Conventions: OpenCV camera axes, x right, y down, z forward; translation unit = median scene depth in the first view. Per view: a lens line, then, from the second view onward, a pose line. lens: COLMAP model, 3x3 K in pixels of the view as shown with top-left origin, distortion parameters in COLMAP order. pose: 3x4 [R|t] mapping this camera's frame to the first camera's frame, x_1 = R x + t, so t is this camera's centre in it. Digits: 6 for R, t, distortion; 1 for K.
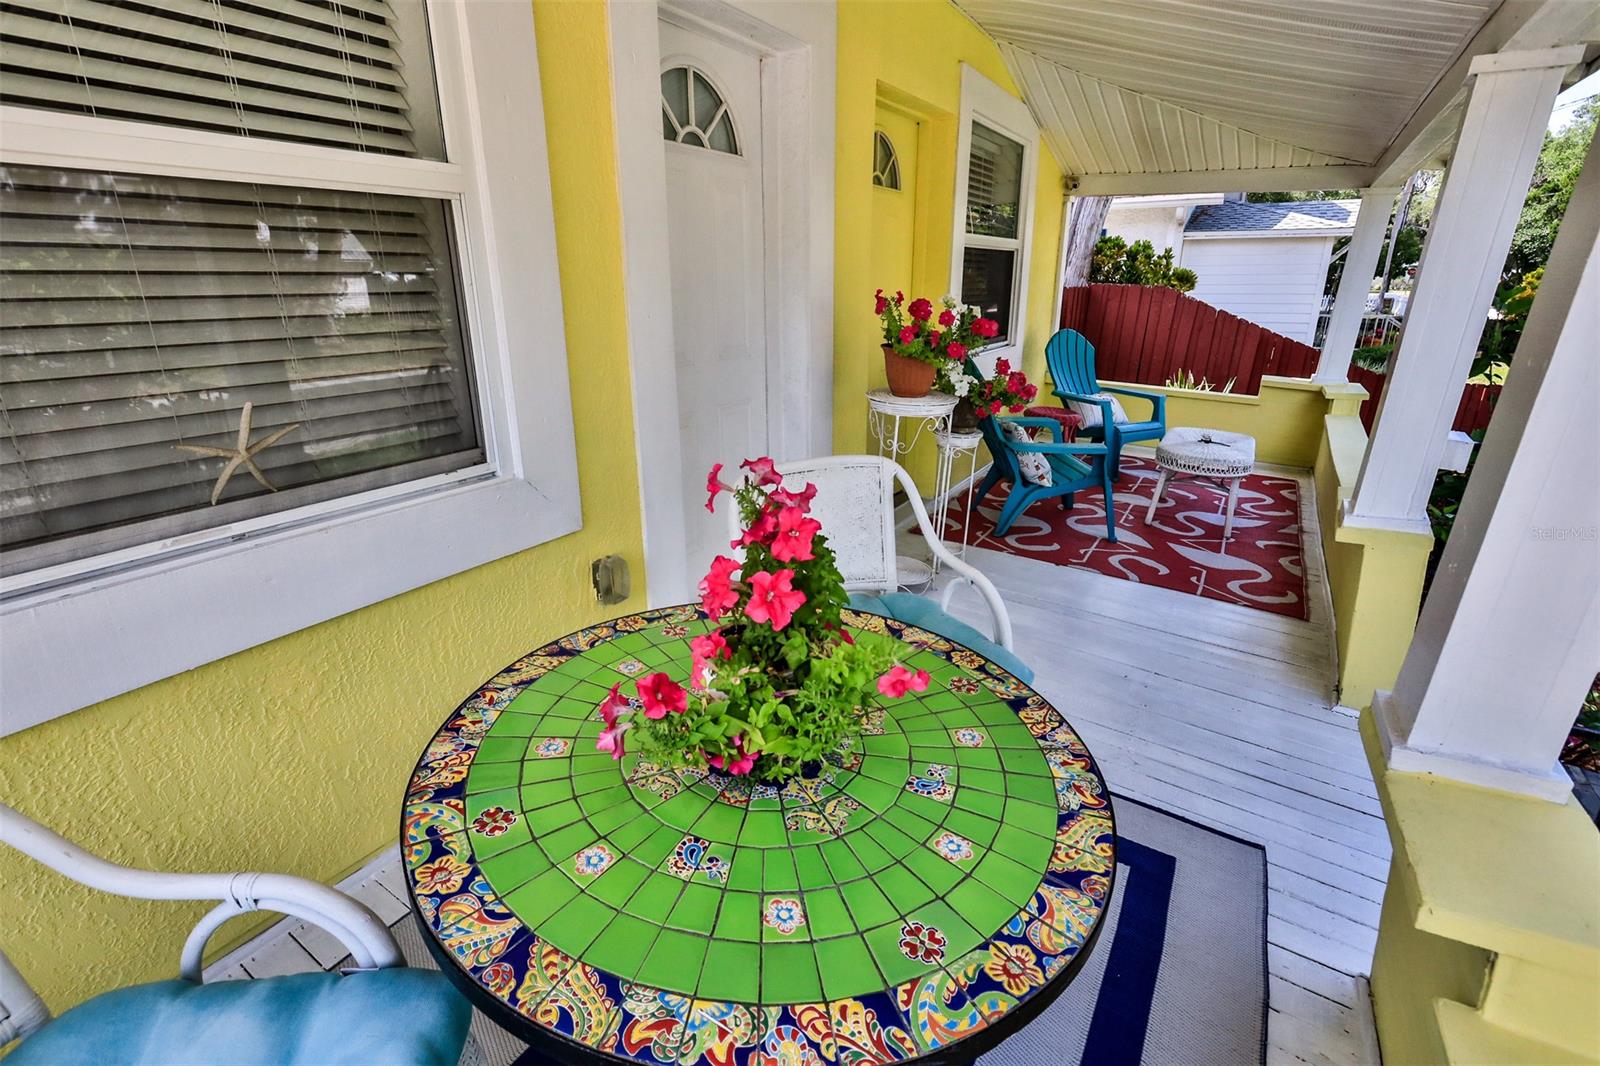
lens RADIAL K [[745.6, 0, 782.7], [0, 745.6, 531.3], [0, 0, 1]] dist [-0.006696, 0.002249]
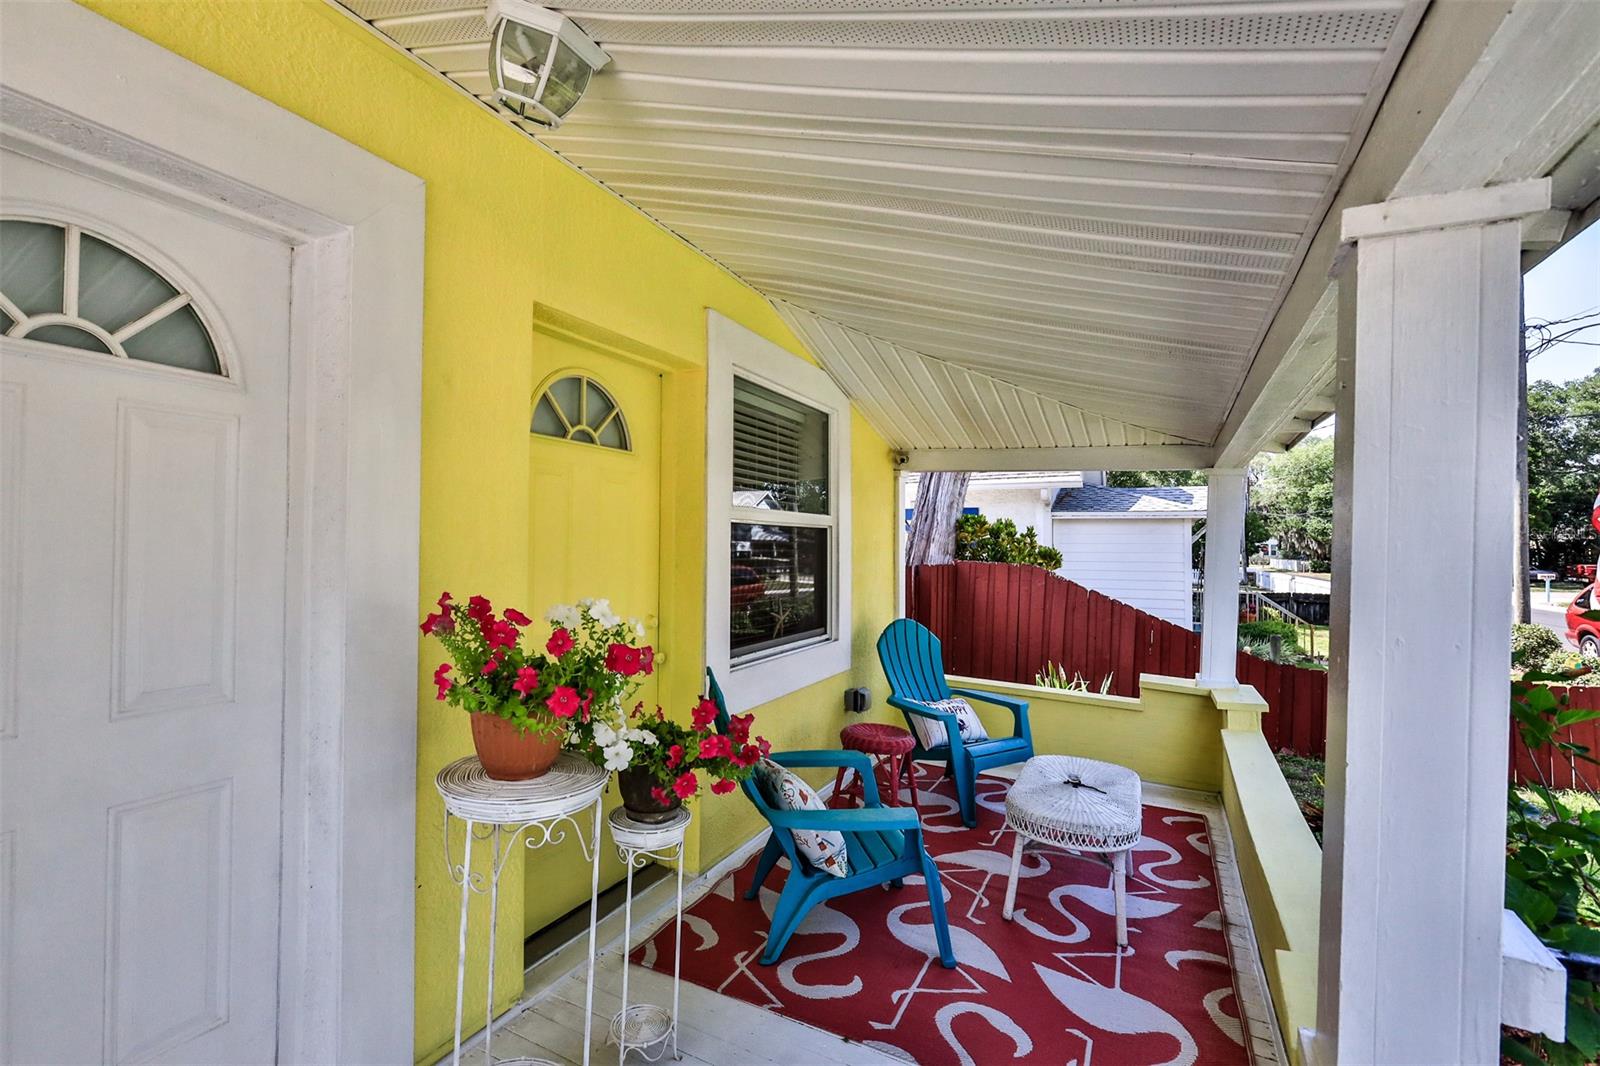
lens RADIAL K [[745.6, 0, 782.7], [0, 745.6, 531.3], [0, 0, 1]] dist [-0.006696, 0.002249]
pose [[0.994787, 0.017394, 0.100481, 0.200877], [0.017912, 0.940222, -0.340092, -0.103484], [-0.100390, 0.340119, 0.935009, 0.259342]]
